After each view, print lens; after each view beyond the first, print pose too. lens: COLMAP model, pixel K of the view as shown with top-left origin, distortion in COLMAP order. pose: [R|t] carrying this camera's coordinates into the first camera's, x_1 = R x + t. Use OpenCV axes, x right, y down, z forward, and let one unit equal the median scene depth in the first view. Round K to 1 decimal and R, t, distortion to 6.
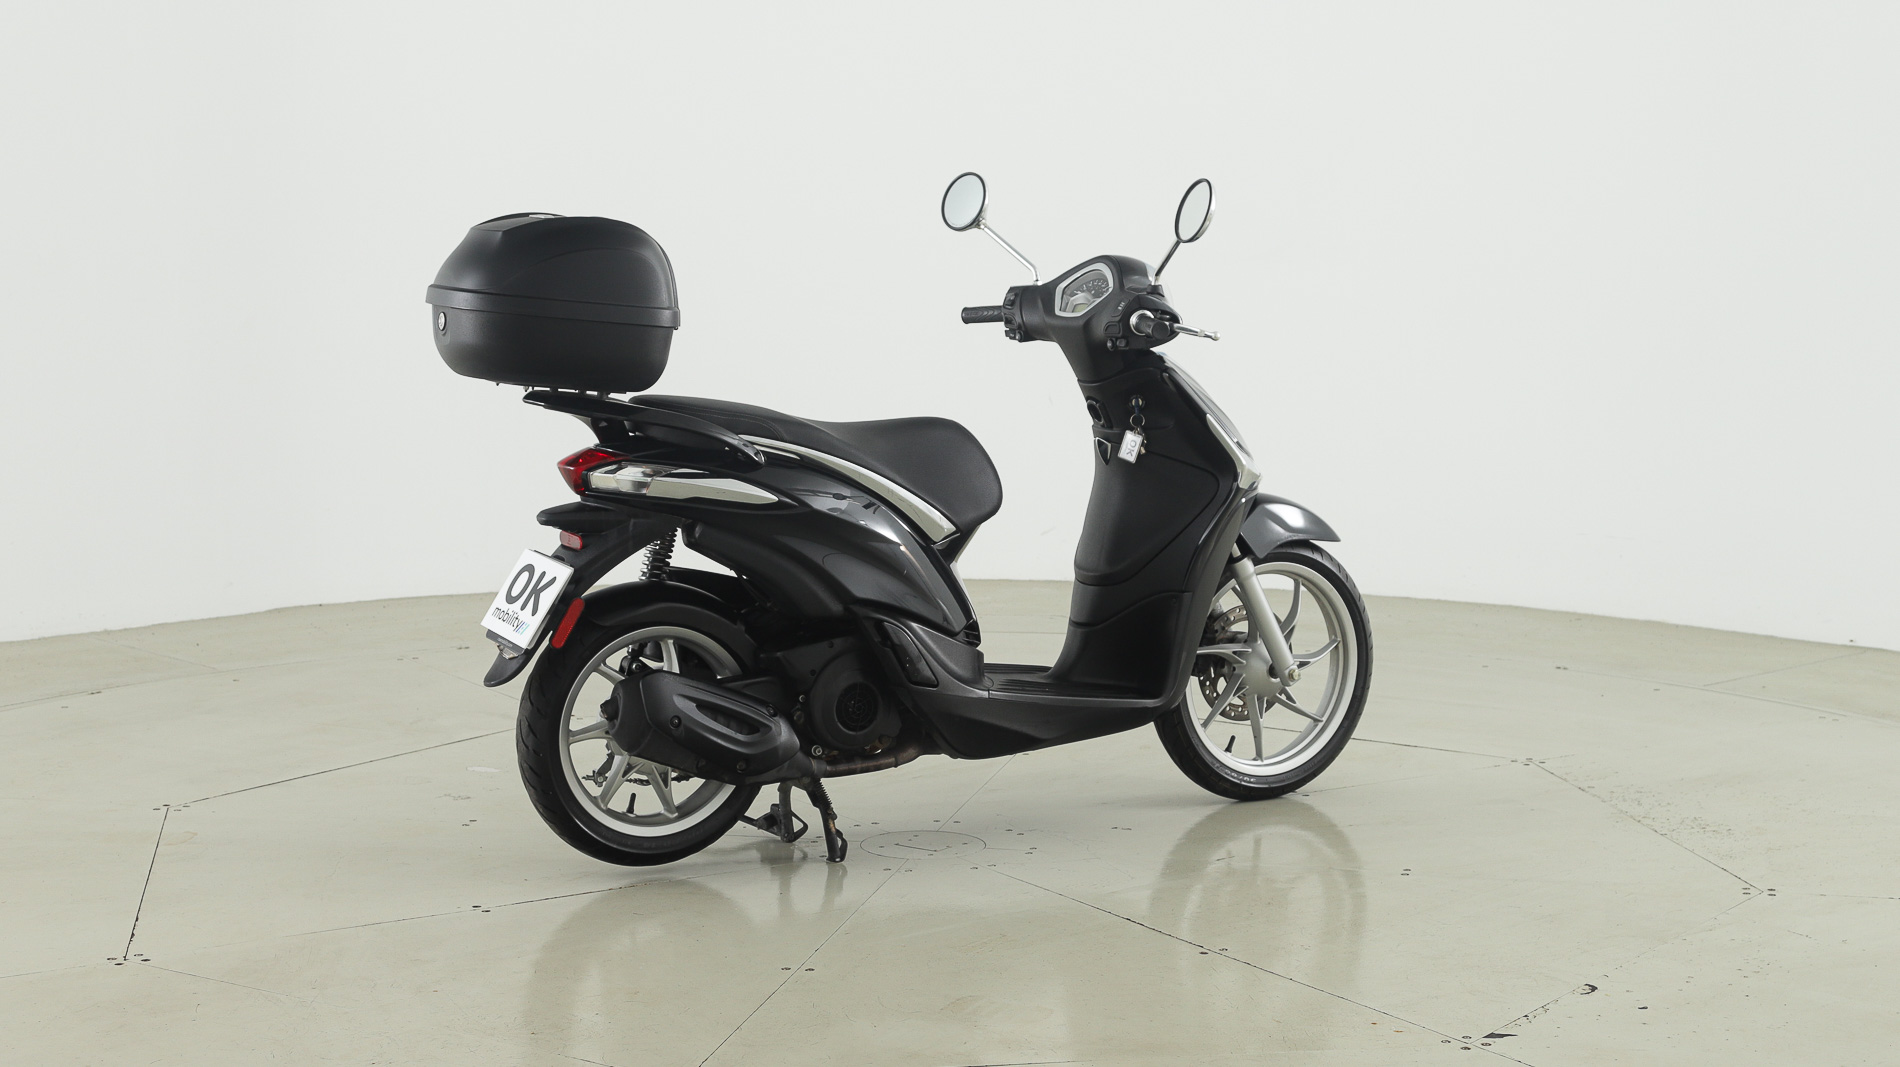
lens RADIAL K [[3197.4, 0, 950.0], [0, 3197.4, 533.5], [0, 0, 1]] dist [-0.031661, -0.000120]
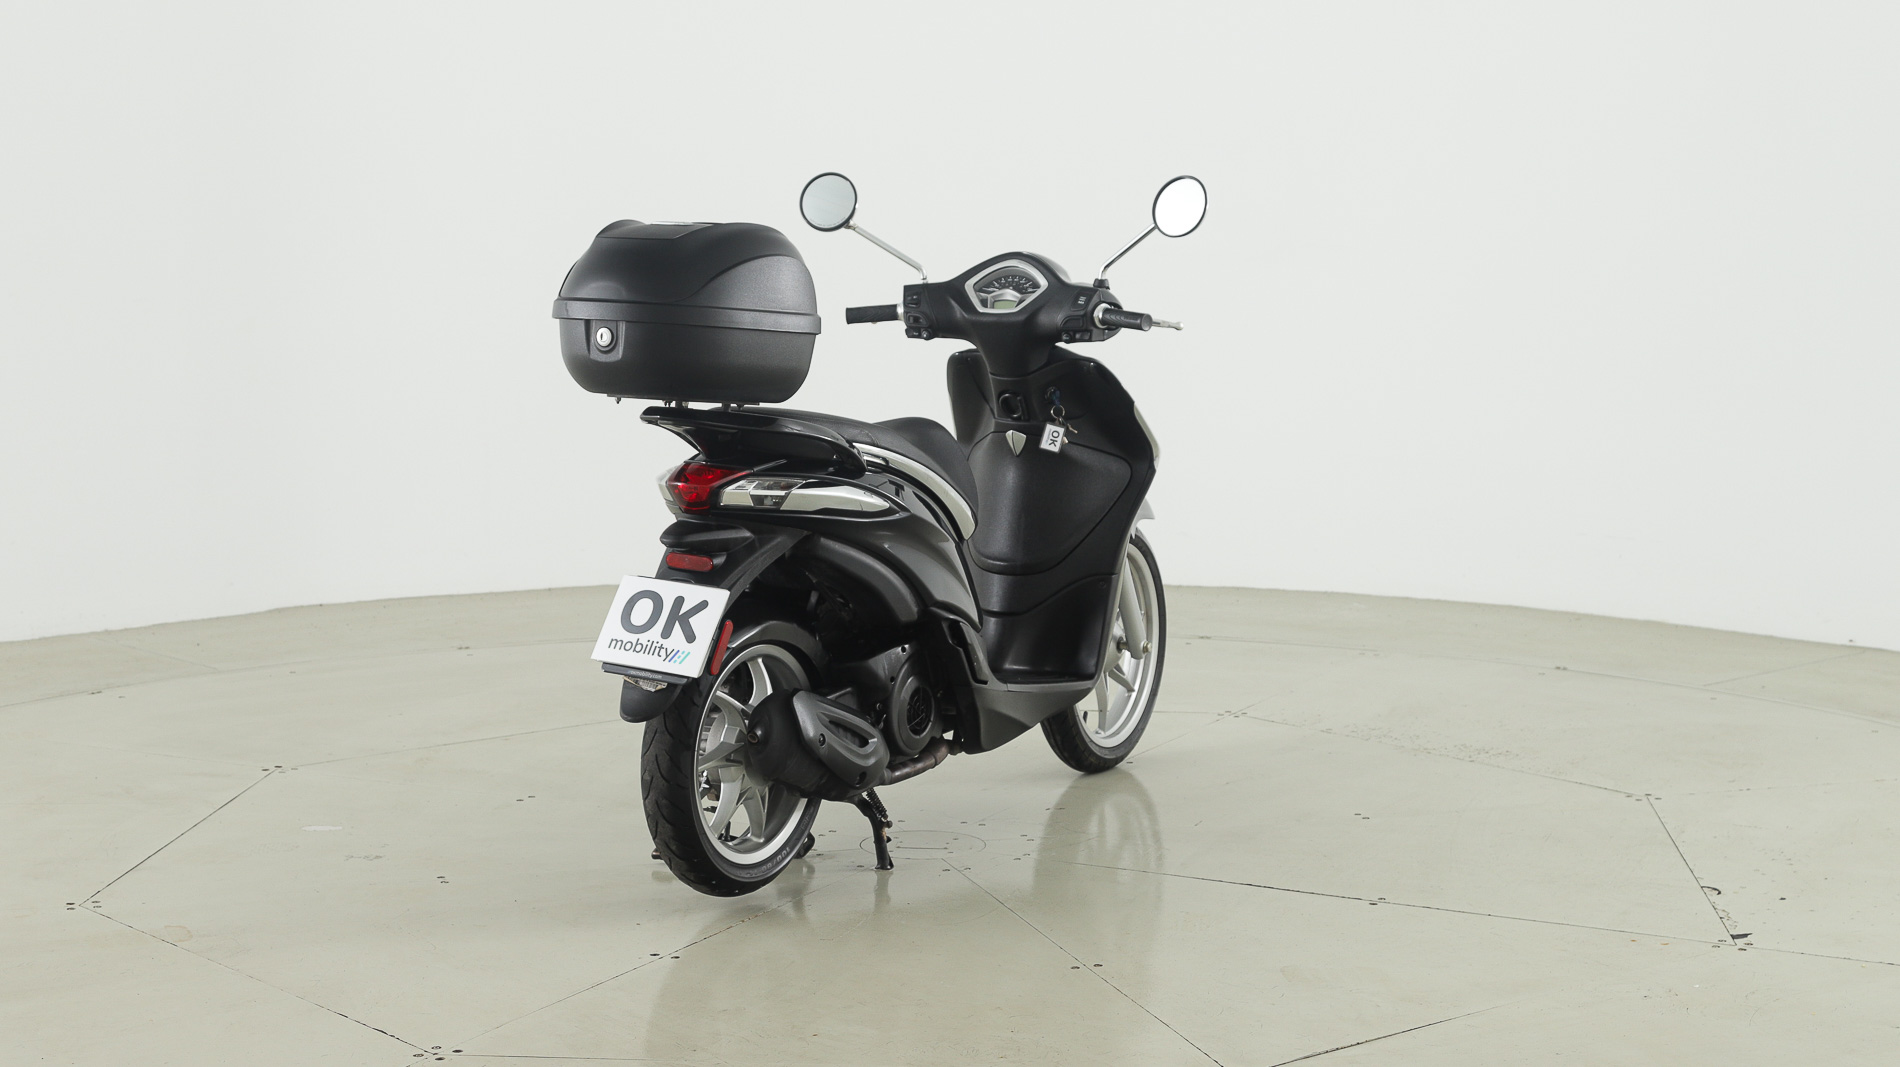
lens RADIAL K [[3197.4, 0, 950.0], [0, 3197.4, 533.5], [0, 0, 1]] dist [-0.031661, -0.000120]
pose [[0.855325, -0.064707, 0.514036, -0.524089], [0.064020, 0.997766, 0.019075, -0.018775], [-0.514122, 0.016593, 0.857557, 0.139790]]
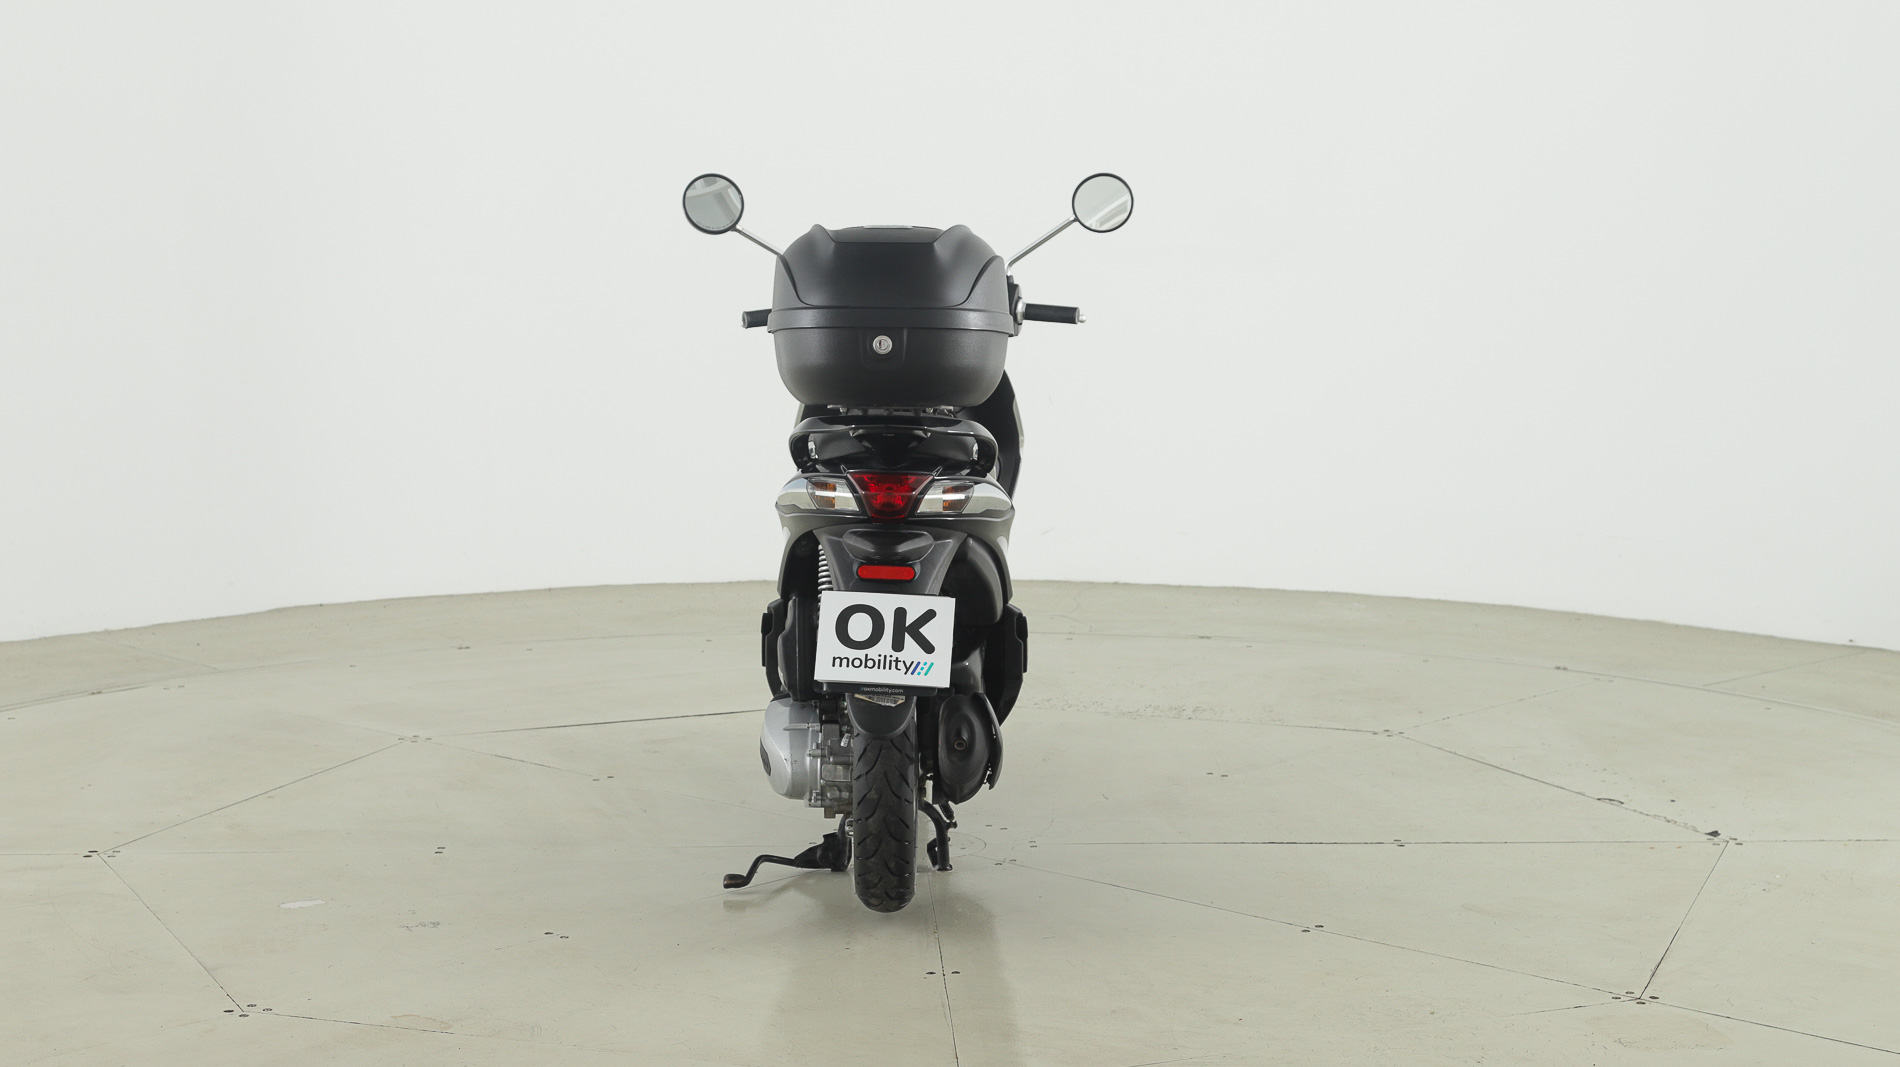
lens RADIAL K [[3197.4, 0, 950.0], [0, 3197.4, 533.5], [0, 0, 1]] dist [-0.031661, -0.000120]
pose [[0.474906, -0.111563, 0.872936, -0.890790], [0.108291, 0.991802, 0.067841, -0.067755], [-0.873348, 0.062313, 0.483094, 0.518382]]
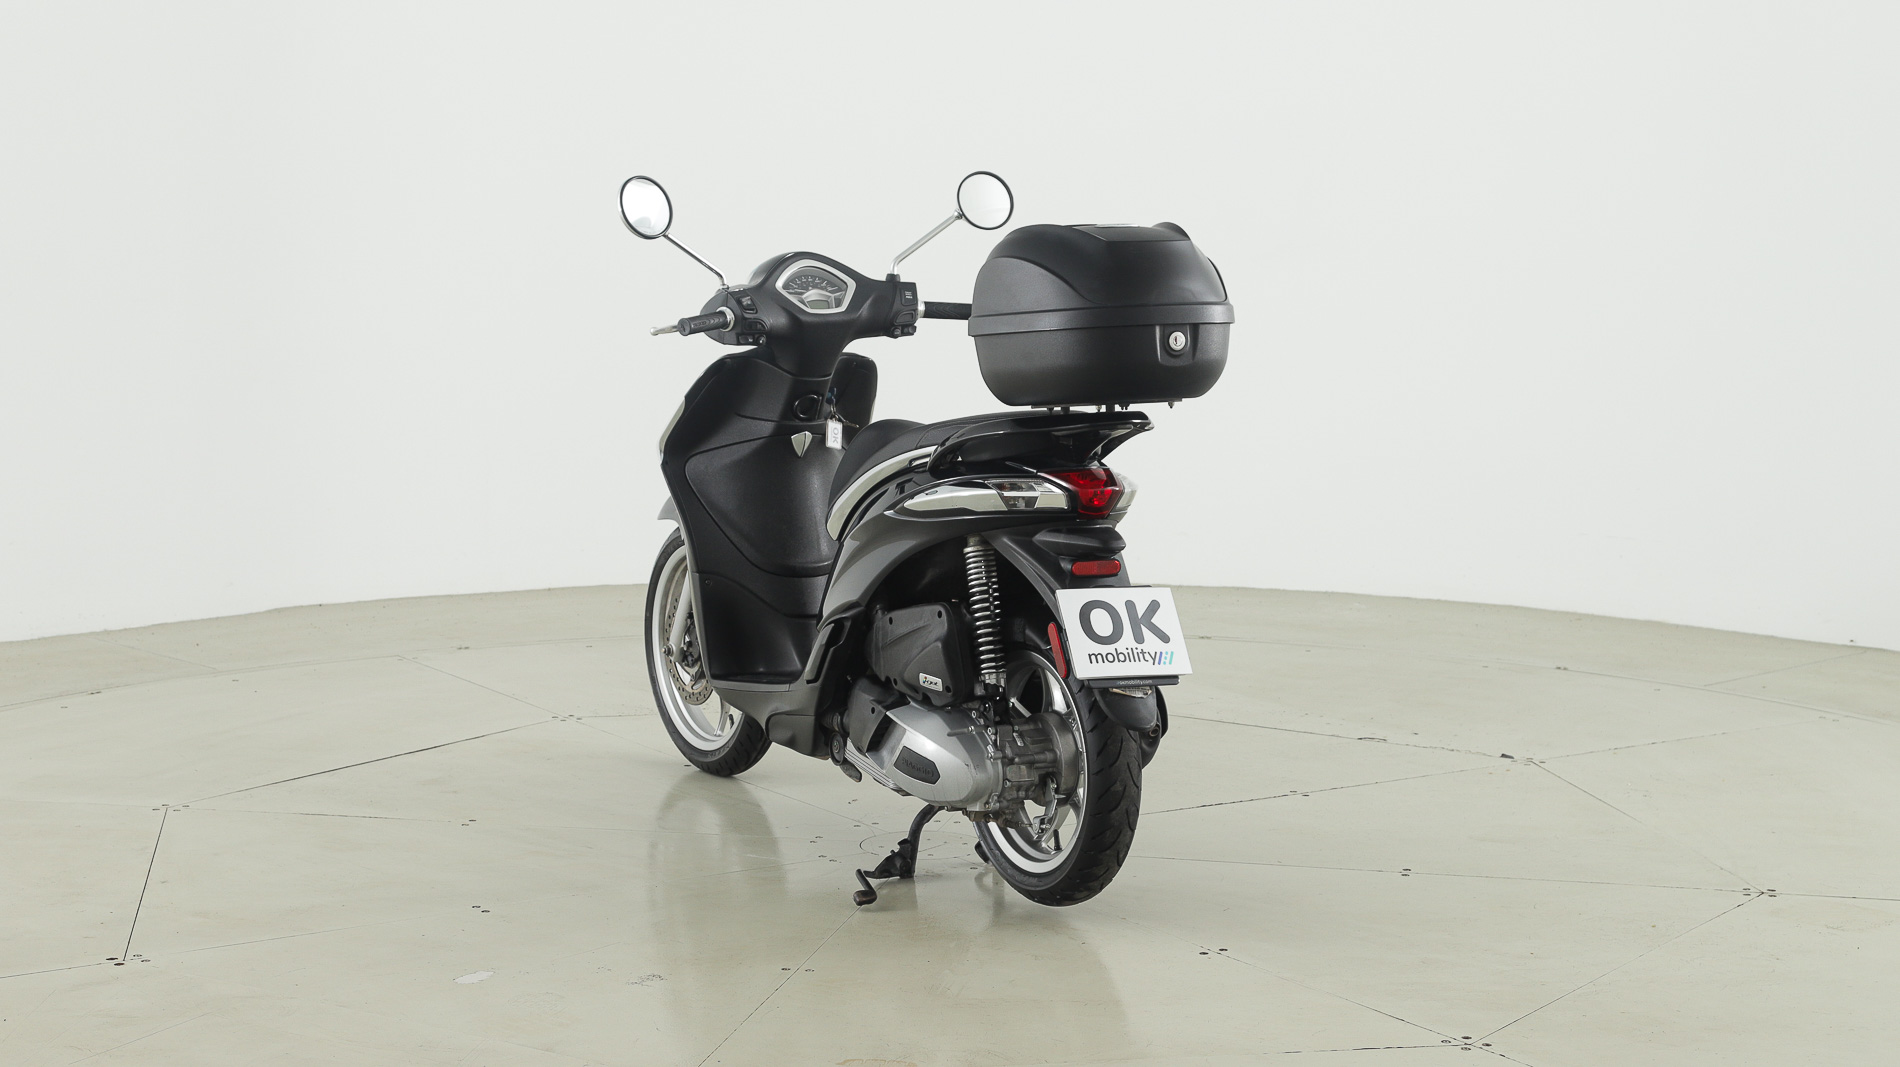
lens RADIAL K [[3197.4, 0, 950.0], [0, 3197.4, 533.5], [0, 0, 1]] dist [-0.031661, -0.000120]
pose [[-0.006698, -0.129775, 0.991521, -1.015845], [0.129945, 0.983023, 0.129540, -0.130708], [-0.991499, 0.129711, 0.010279, 1.000563]]
